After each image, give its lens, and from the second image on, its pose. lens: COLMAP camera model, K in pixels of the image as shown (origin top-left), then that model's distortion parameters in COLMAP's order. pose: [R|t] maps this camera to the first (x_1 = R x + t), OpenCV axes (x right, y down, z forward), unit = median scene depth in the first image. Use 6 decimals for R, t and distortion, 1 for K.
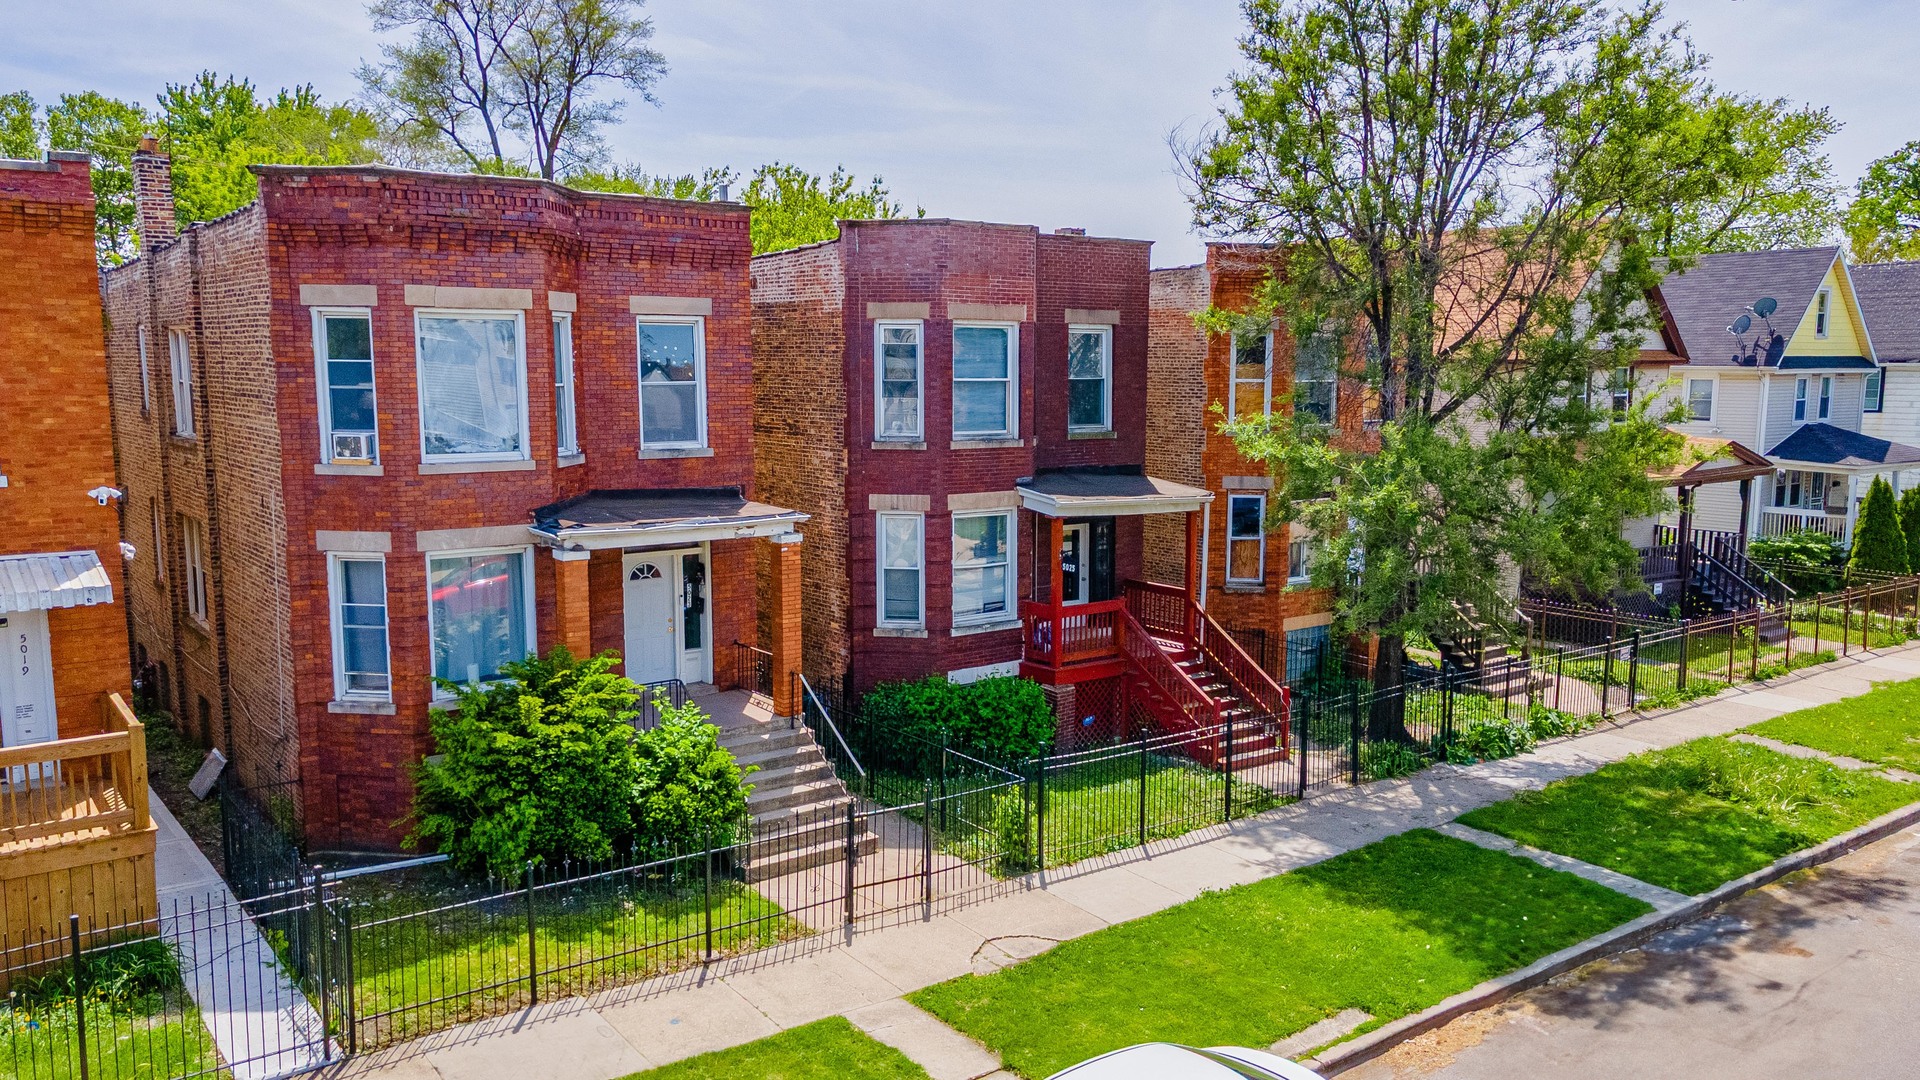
lens RADIAL K [[1428.3, 0, 965.1], [0, 1428.3, 542.7], [0, 0, 1]] dist [0.026570, 0.012489]
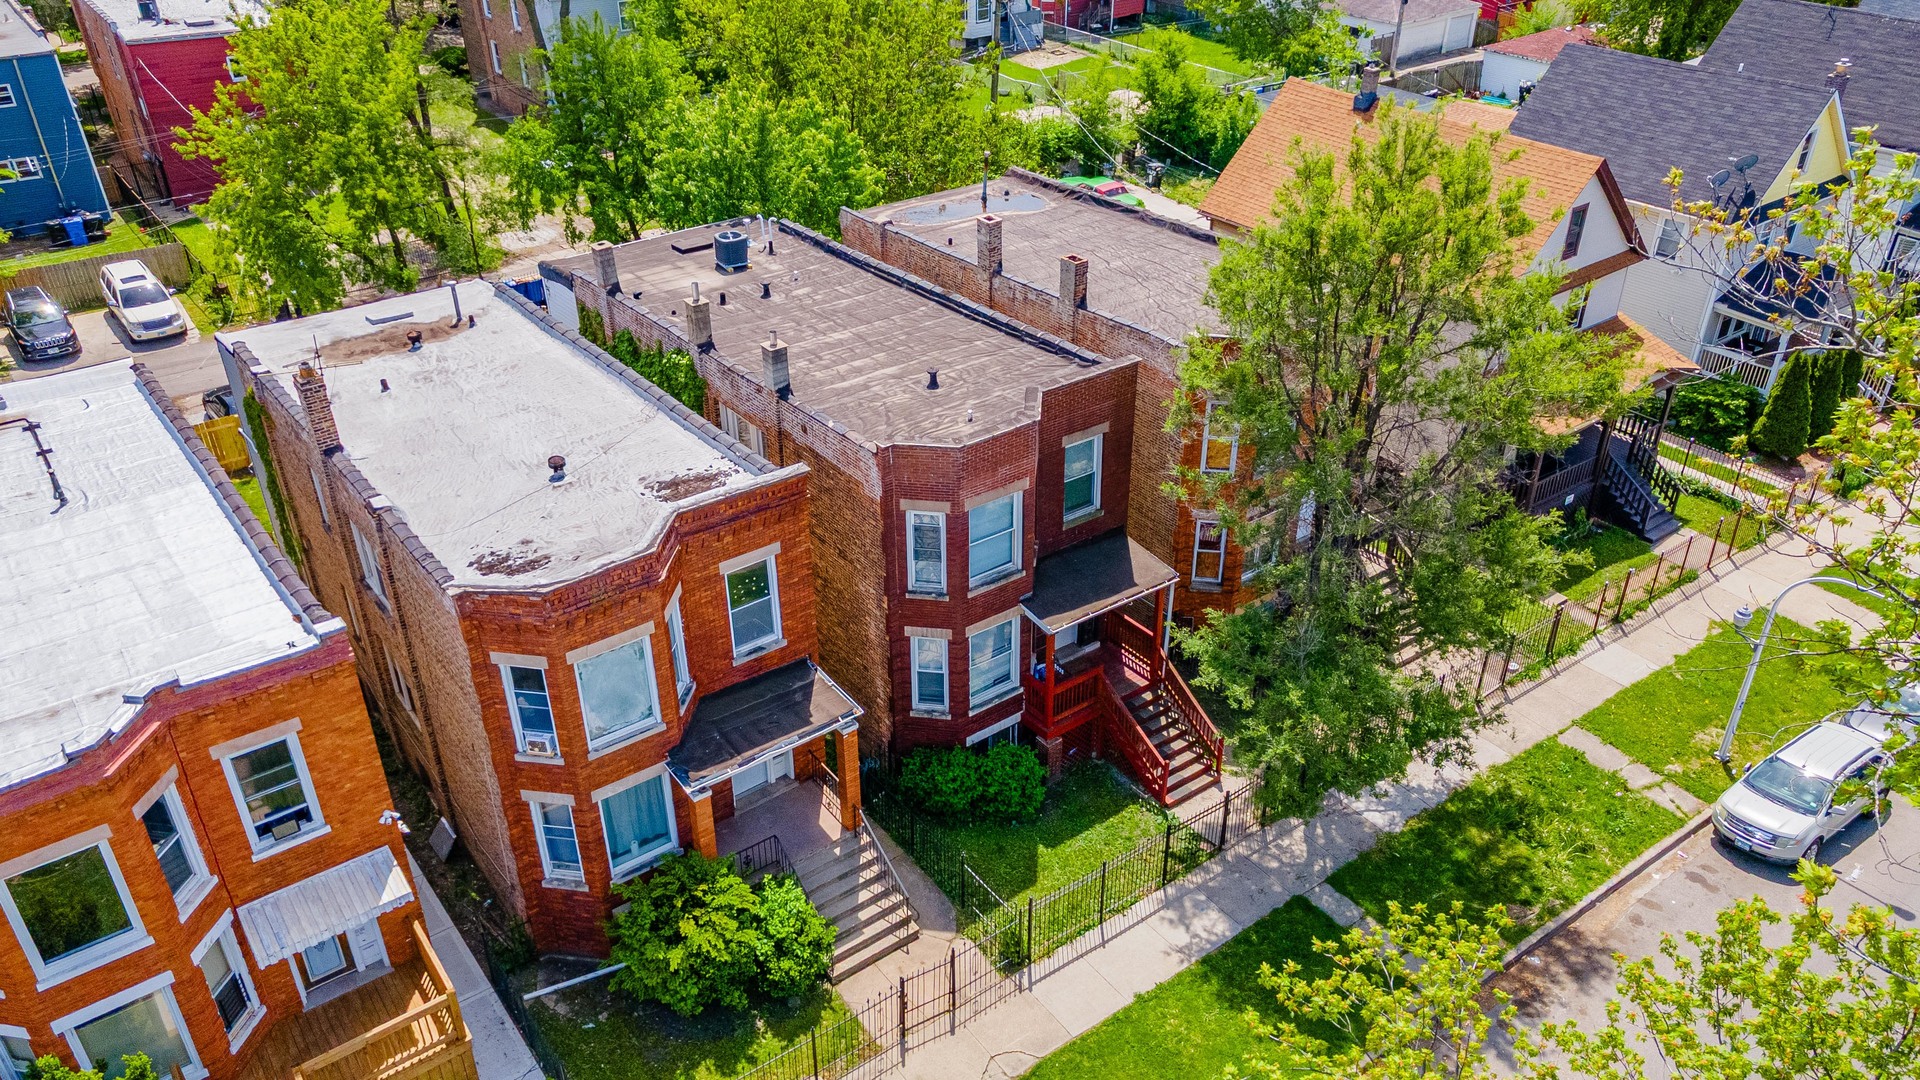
lens RADIAL K [[1428.3, 0, 957.5], [0, 1428.3, 539.4], [0, 0, 1]] dist [0.026570, 0.012489]
pose [[0.999806, 0.001437, -0.019660, 0.006141], [0.006786, 0.911285, 0.411720, -0.676877], [0.018507, -0.411773, 0.911099, -0.149906]]
